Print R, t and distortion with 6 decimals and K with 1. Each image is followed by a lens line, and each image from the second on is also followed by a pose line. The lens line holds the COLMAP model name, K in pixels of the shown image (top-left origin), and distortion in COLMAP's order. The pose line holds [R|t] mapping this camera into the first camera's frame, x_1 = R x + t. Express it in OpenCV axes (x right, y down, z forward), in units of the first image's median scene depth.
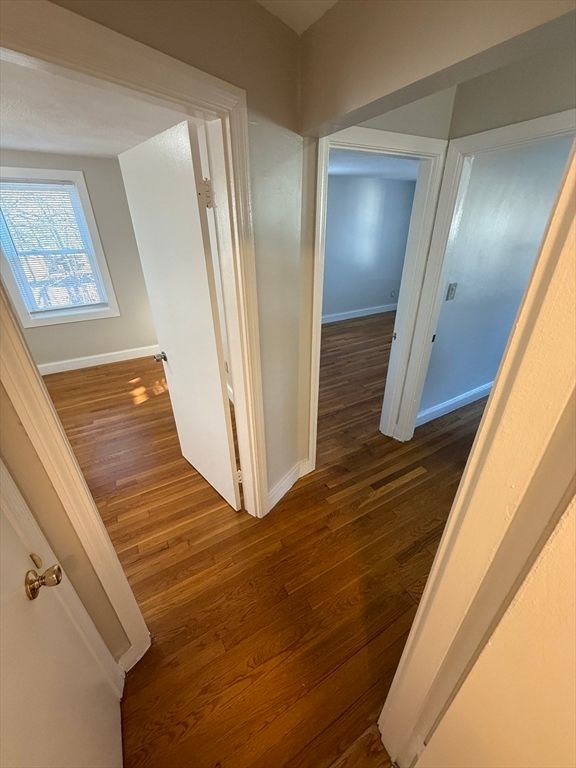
lens RADIAL K [[307.0, 0, 288.3], [0, 307.0, 383.7], [0, 0, 1]] dist [-0.011832, -0.000267]
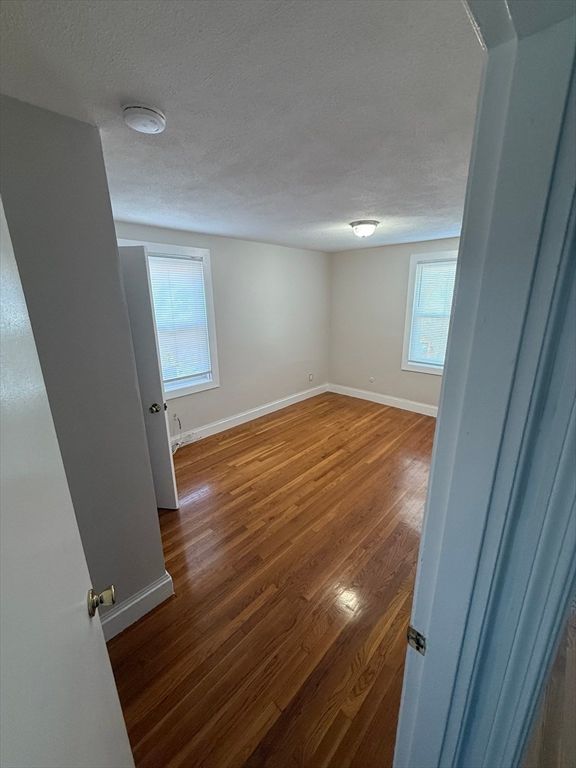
lens RADIAL K [[307.0, 0, 286.9], [0, 307.0, 381.0], [0, 0, 1]] dist [-0.011832, -0.000267]
pose [[0.959170, -0.076389, 0.272319, 0.082208], [0.132390, 0.972103, -0.193621, -0.191505], [-0.249932, 0.221768, 0.942525, 0.358297]]
